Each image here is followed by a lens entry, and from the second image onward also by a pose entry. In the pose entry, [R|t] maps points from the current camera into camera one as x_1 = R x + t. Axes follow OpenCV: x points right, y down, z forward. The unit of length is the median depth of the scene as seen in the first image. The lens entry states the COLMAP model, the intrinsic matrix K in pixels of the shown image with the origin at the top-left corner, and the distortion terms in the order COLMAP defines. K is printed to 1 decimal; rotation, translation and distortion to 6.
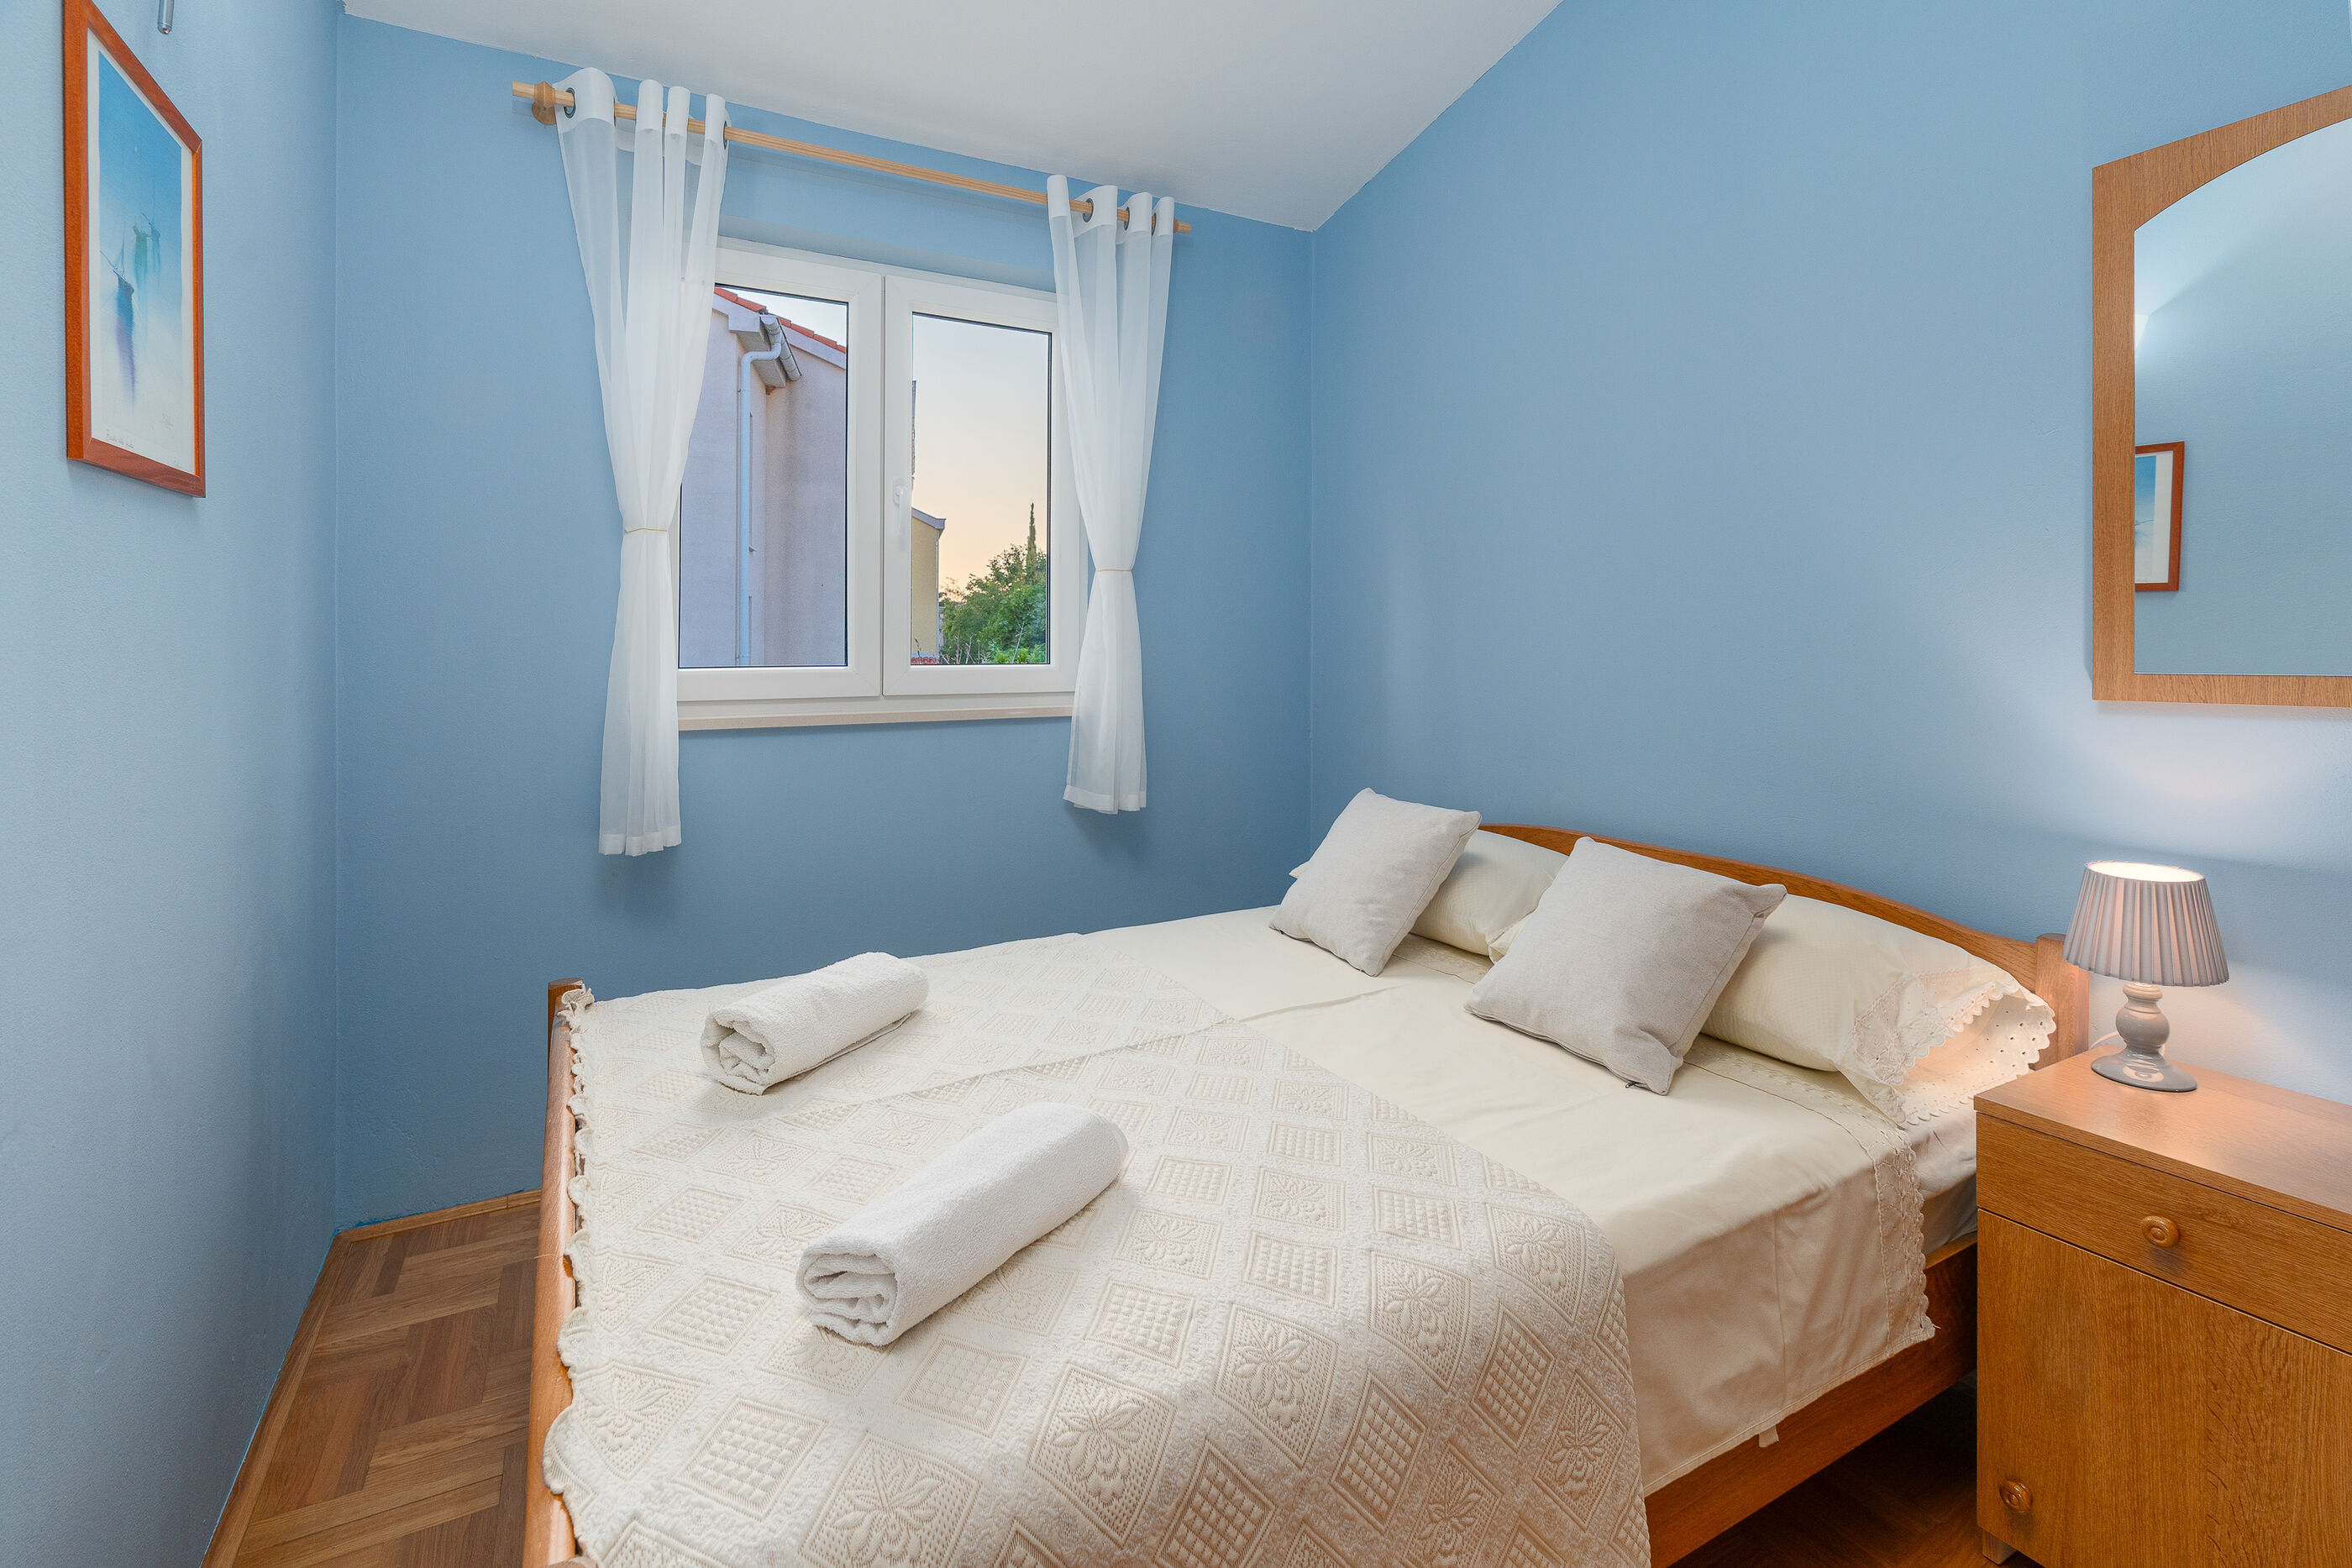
lens RADIAL K [[1078.0, 0, 1228.5], [0, 1078.0, 686.5], [0, 0, 1]] dist [-0.013650, 0.000094]
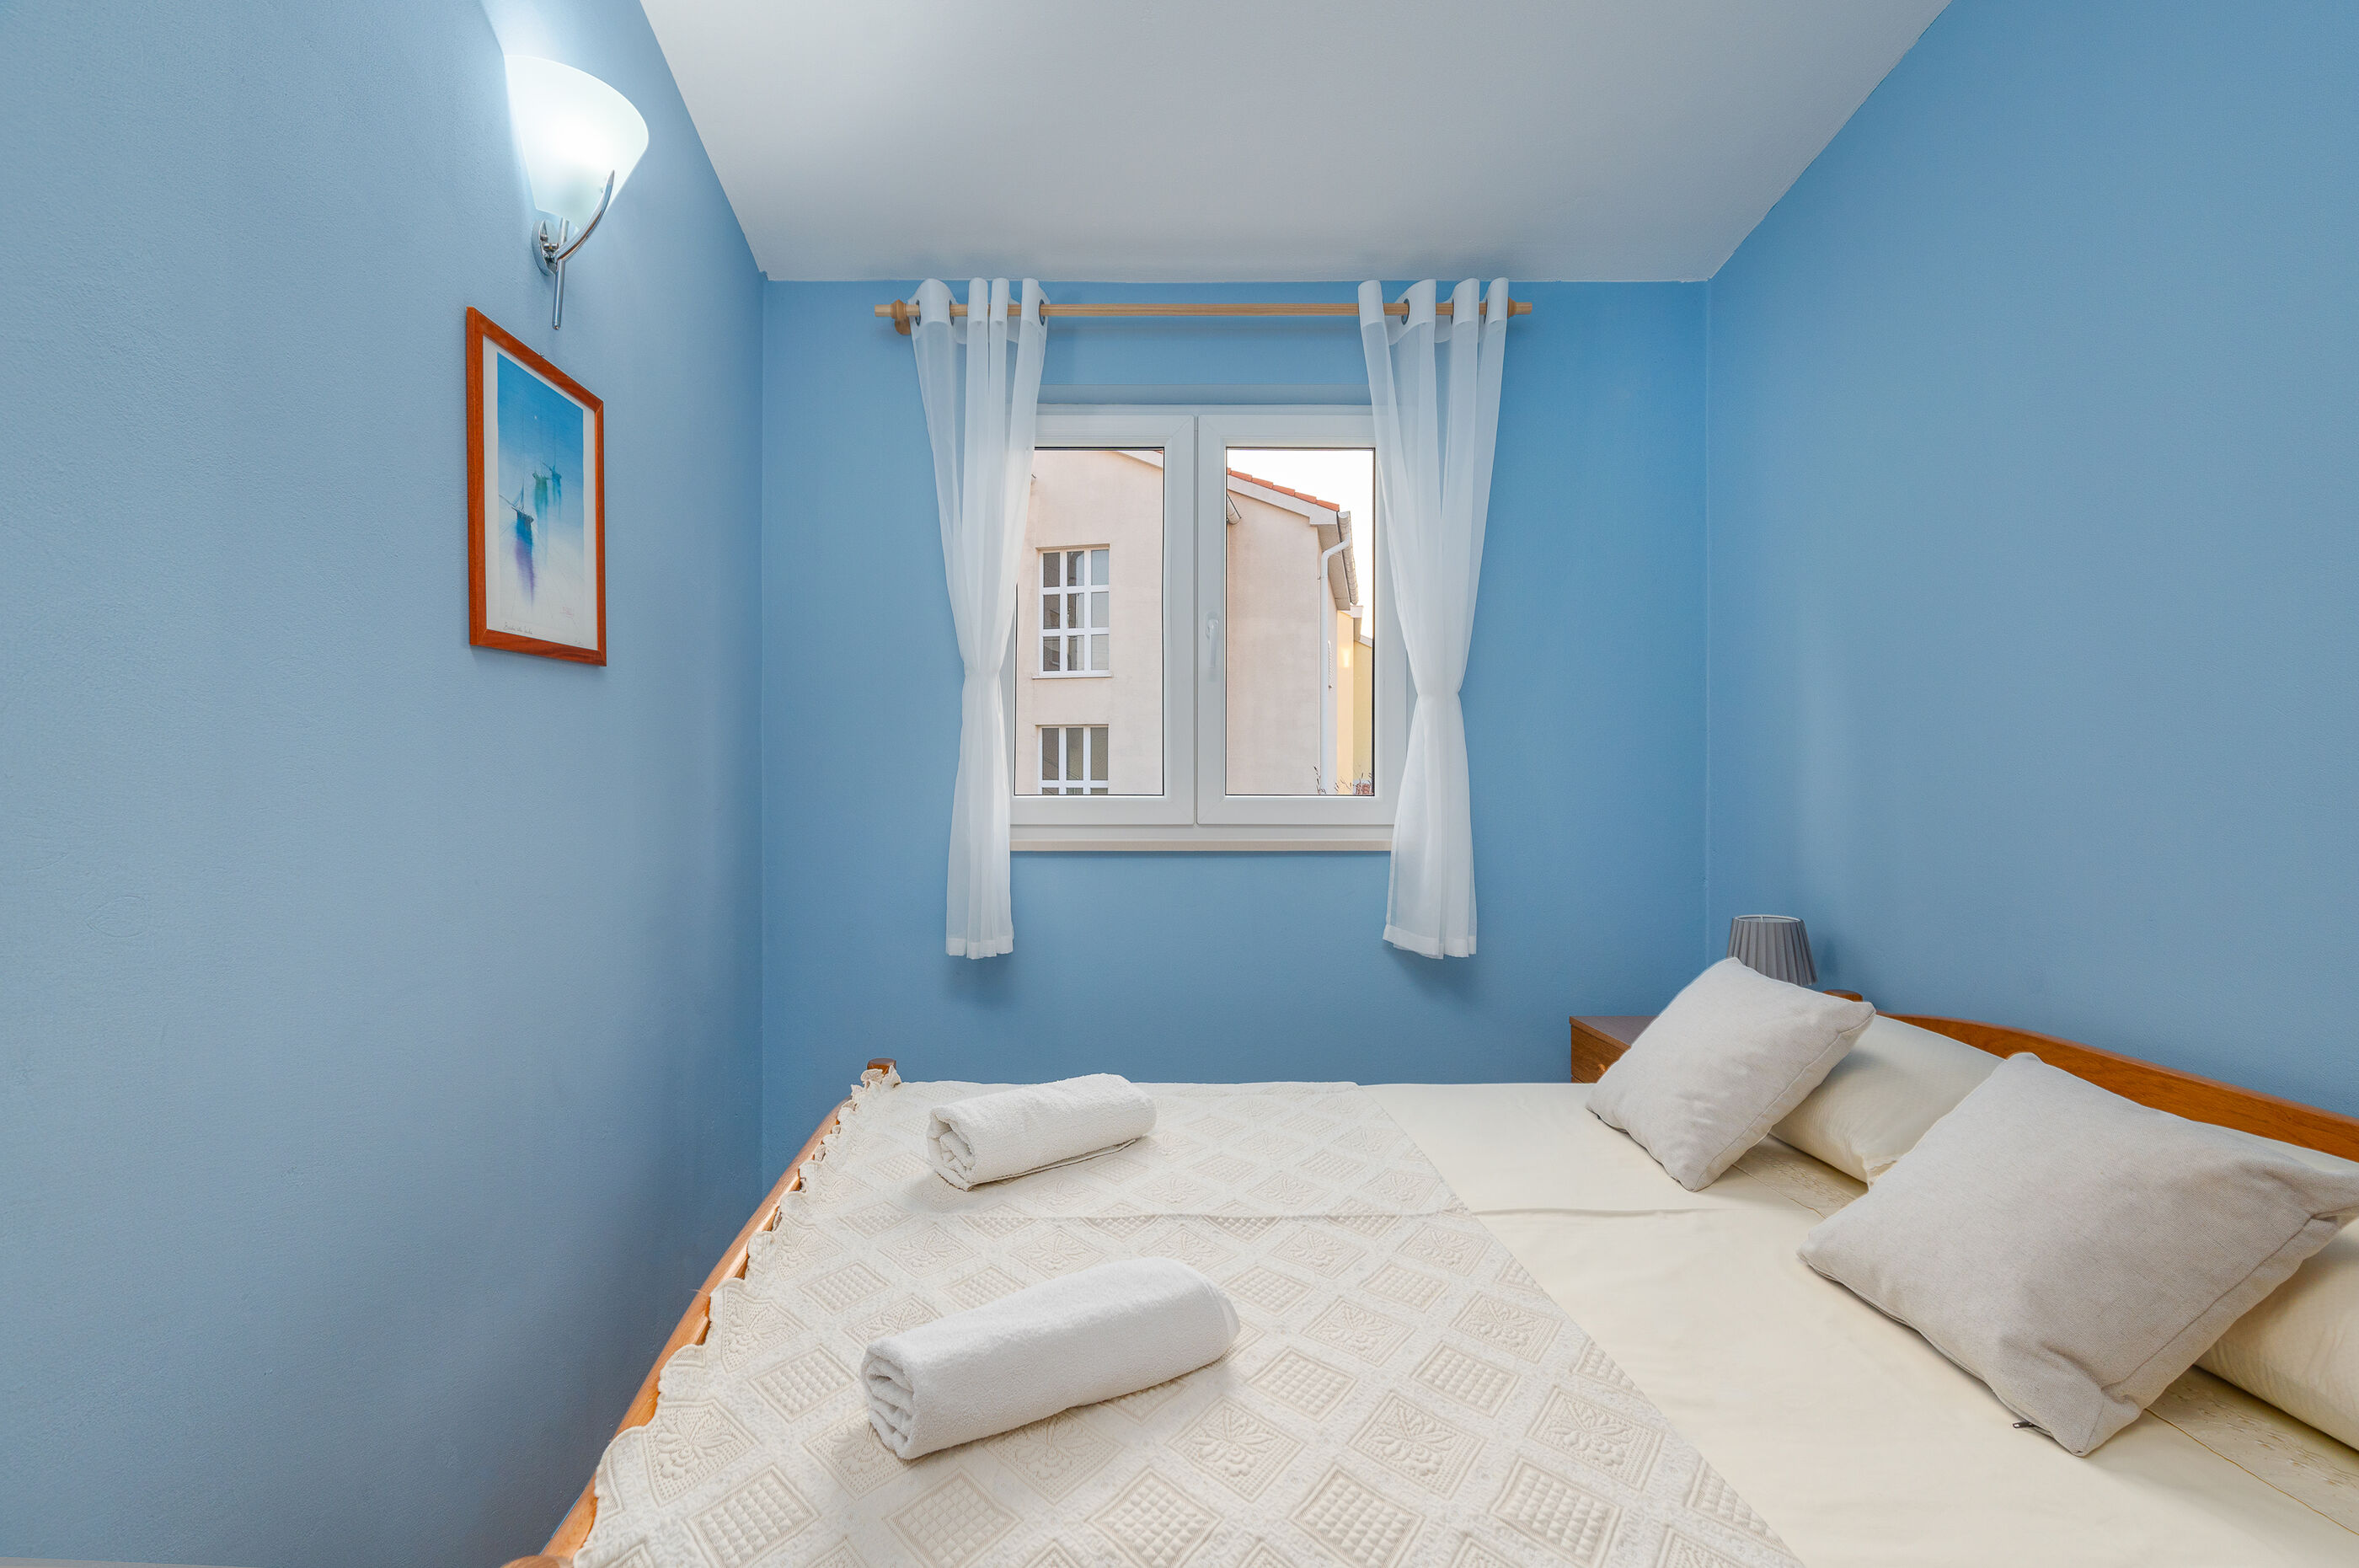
lens RADIAL K [[1074.3, 0, 1097.4], [0, 1074.3, 804.9], [0, 0, 1]] dist [-0.010047, 0.000919]
pose [[0.863772, 0.018849, -0.503530, 0.163950], [-0.022282, 0.999751, -0.000800, -0.009758], [0.503390, 0.011911, 0.863977, 0.090998]]
